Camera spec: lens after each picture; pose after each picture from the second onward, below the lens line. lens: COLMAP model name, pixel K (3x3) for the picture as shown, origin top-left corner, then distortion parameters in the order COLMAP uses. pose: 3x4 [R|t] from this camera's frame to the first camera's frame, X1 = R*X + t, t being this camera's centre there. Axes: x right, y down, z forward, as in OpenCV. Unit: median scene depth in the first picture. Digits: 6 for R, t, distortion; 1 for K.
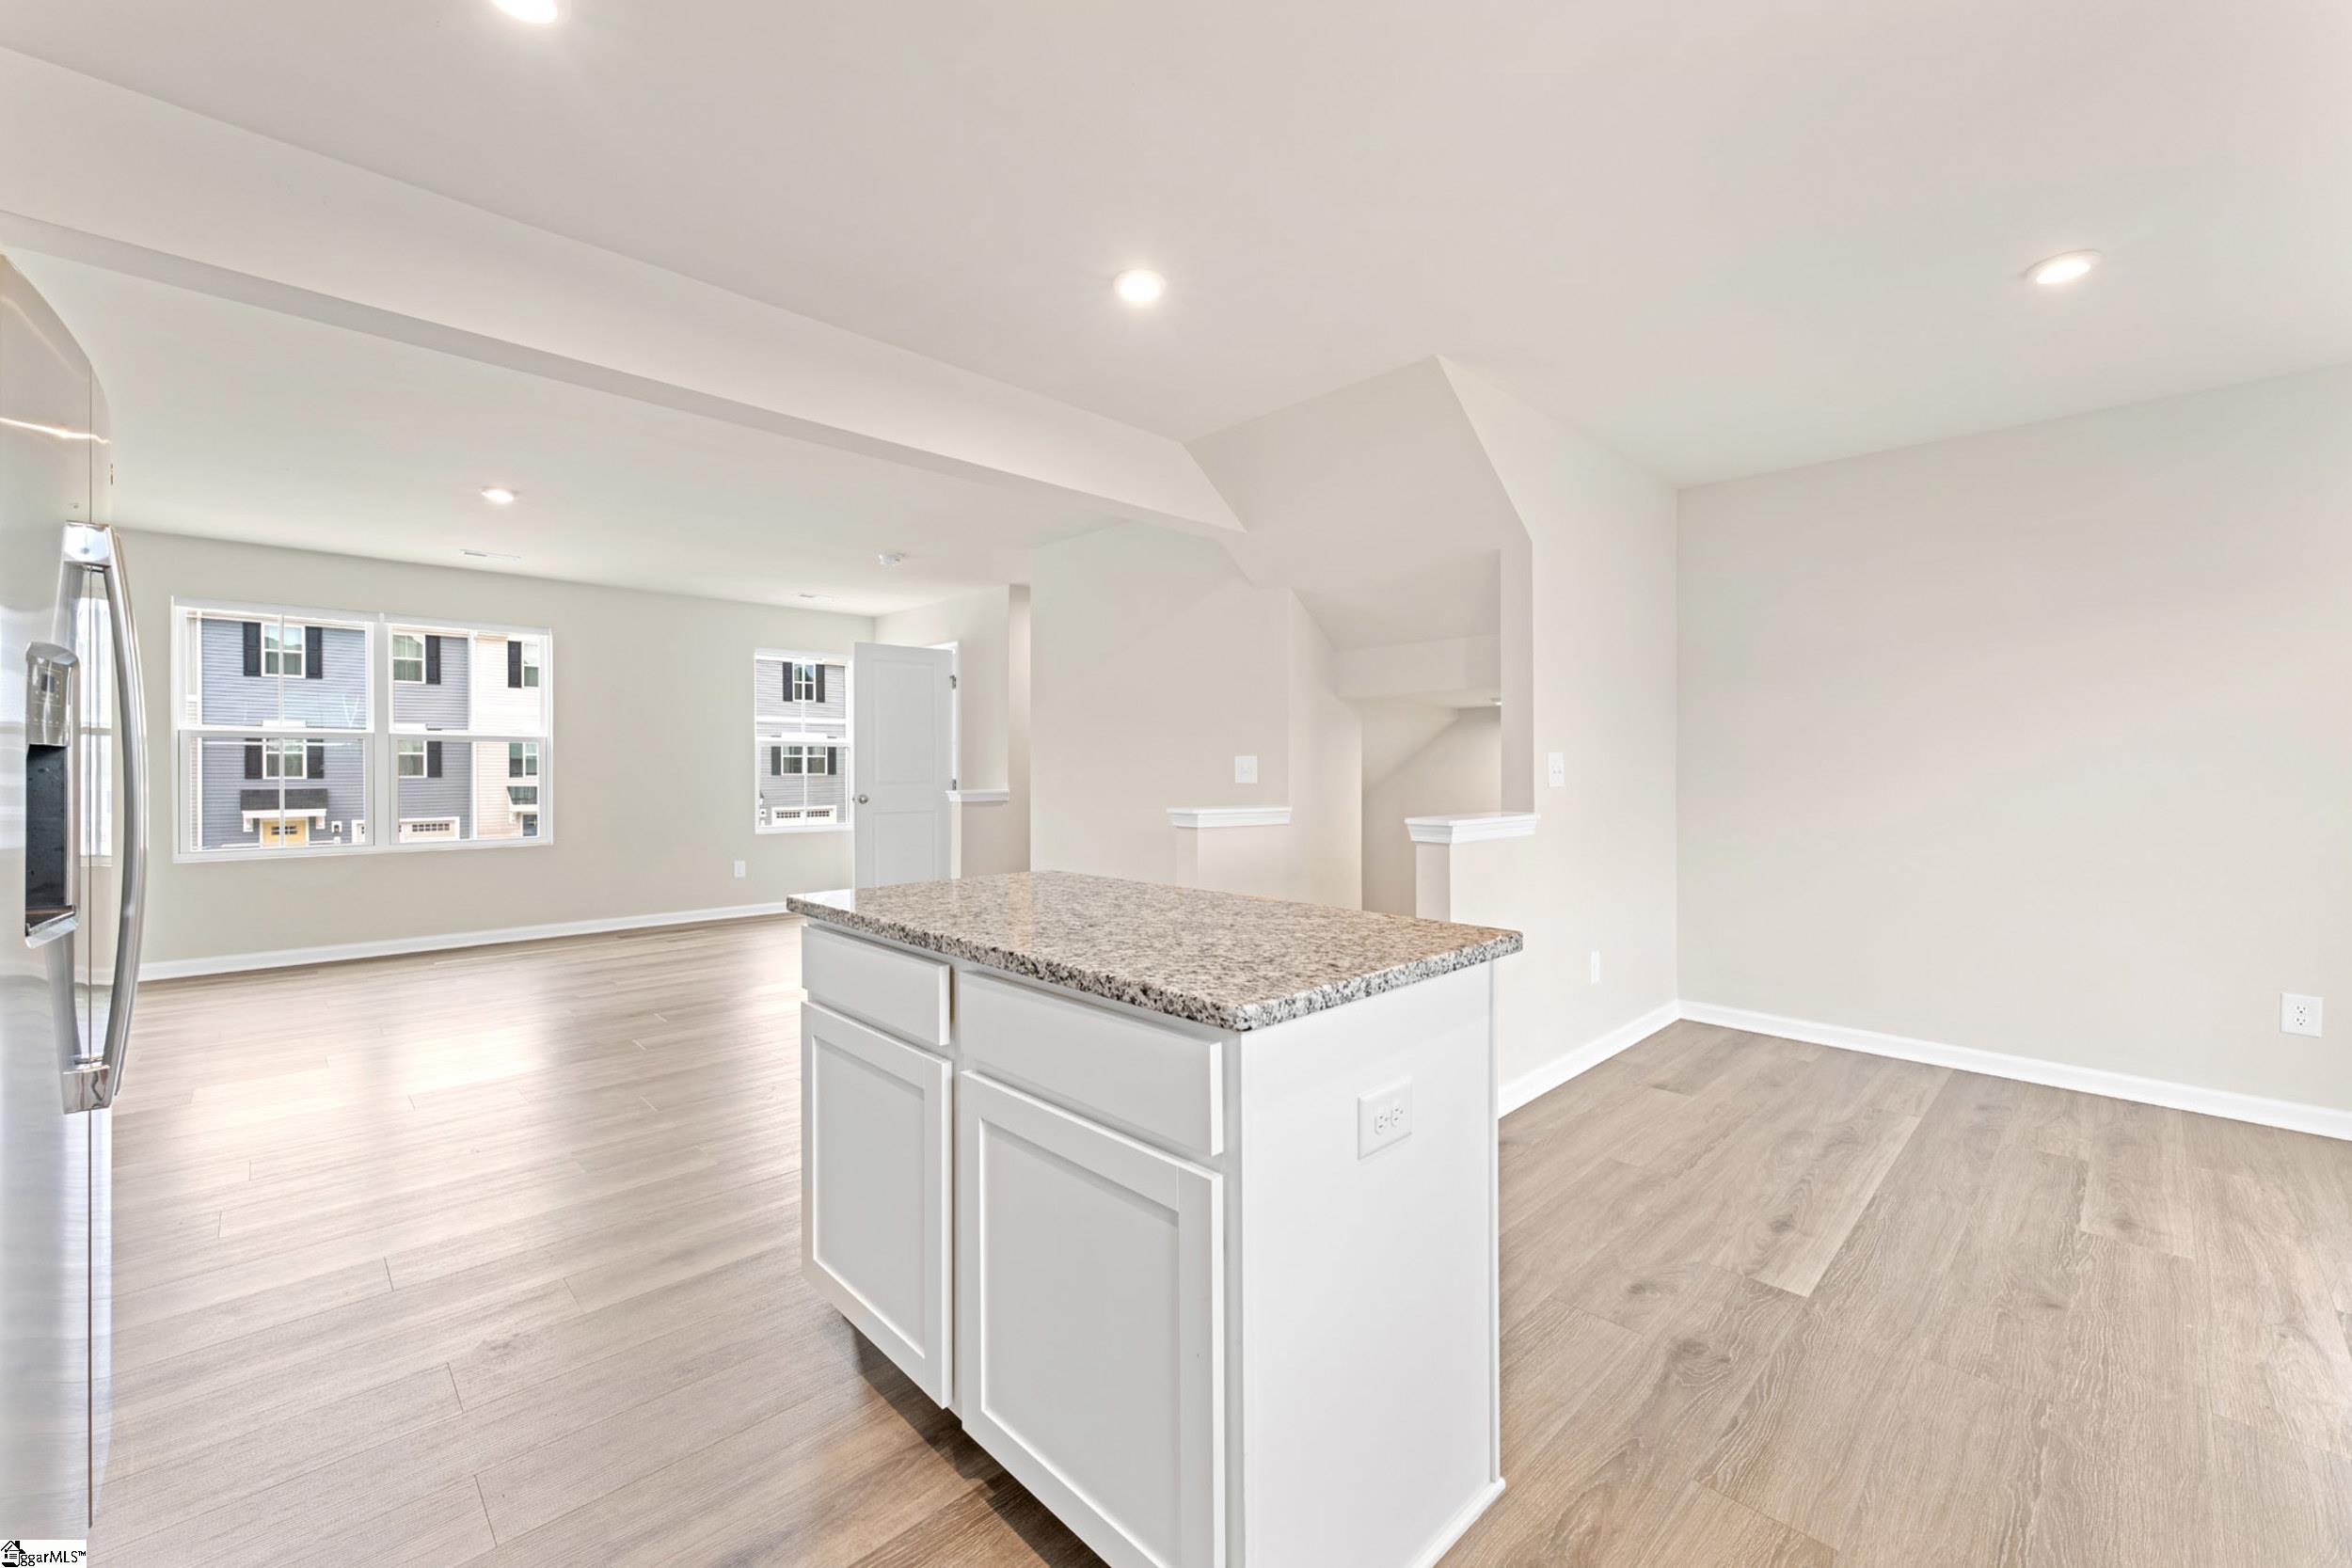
lens RADIAL K [[942.3, 0, 1181.4], [0, 942.3, 767.4], [0, 0, 1]] dist [0.000138, 0.000366]
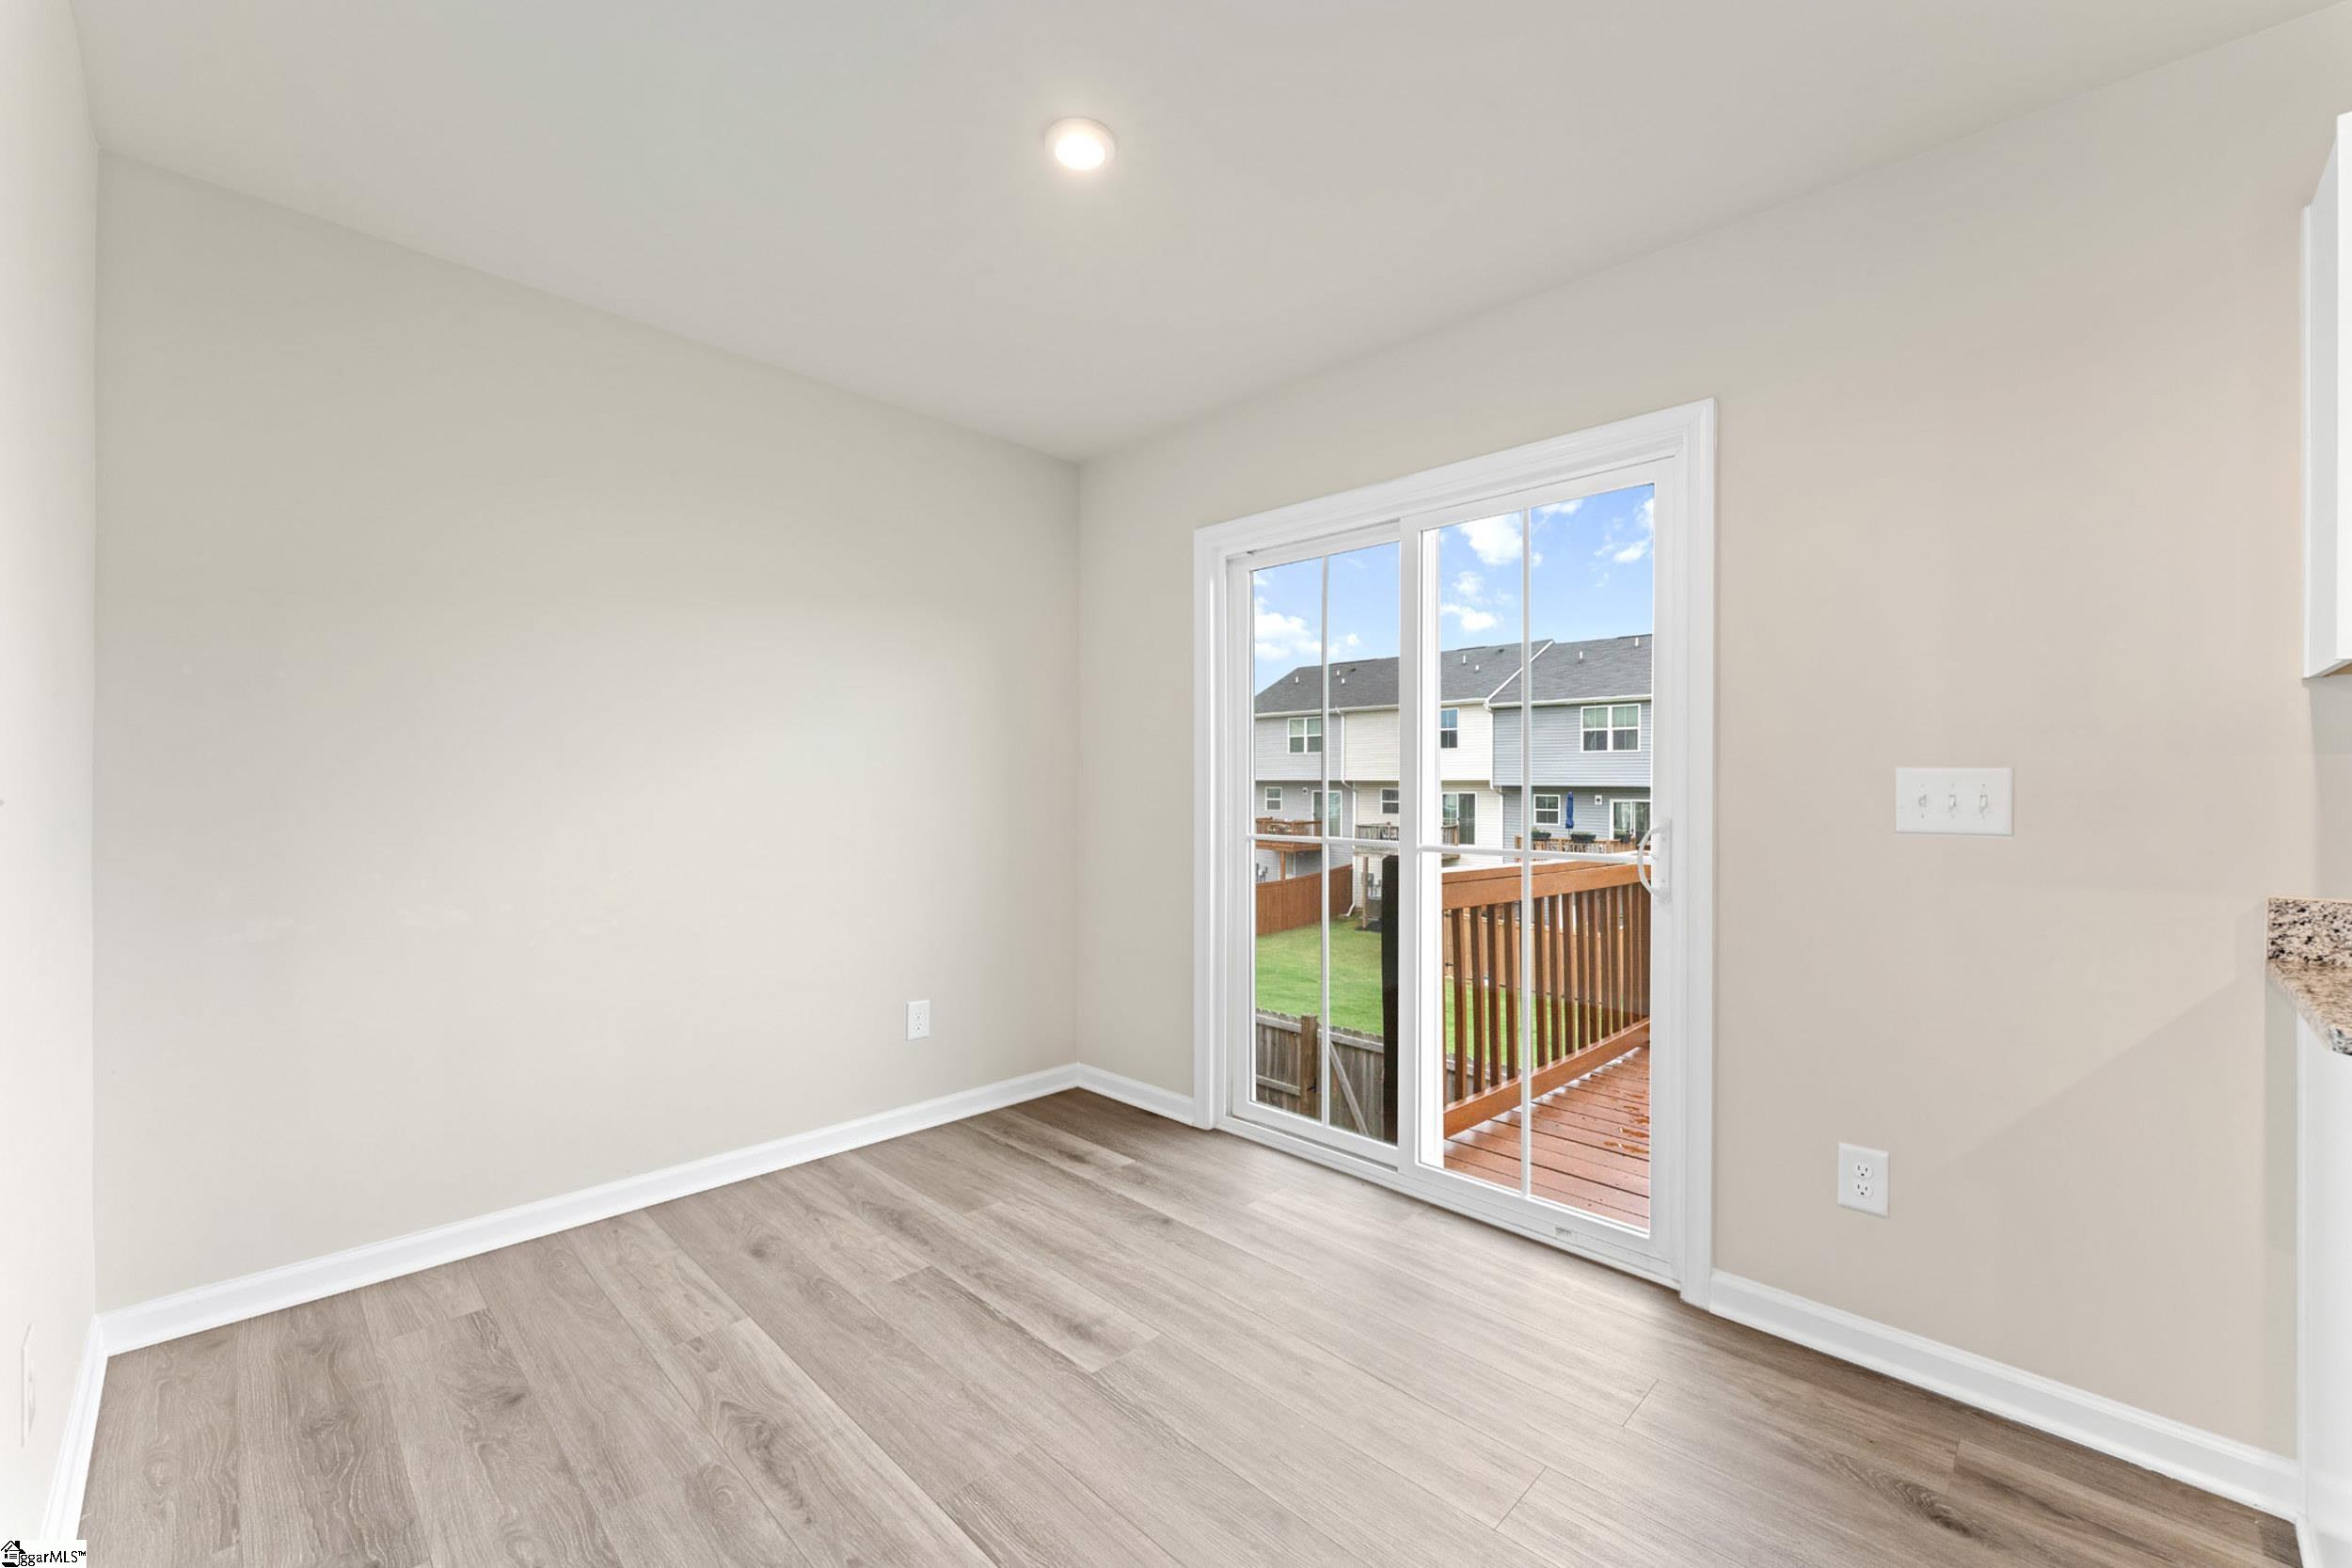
lens RADIAL K [[942.3, 0, 1167.2], [0, 942.3, 784.6], [0, 0, 1]] dist [0.000138, 0.000366]
pose [[-0.005765, 0.001876, 0.999982, 0.131767], [-0.002330, 0.999996, -0.001890, -0.001483], [-0.999981, -0.002341, -0.005760, 0.774102]]
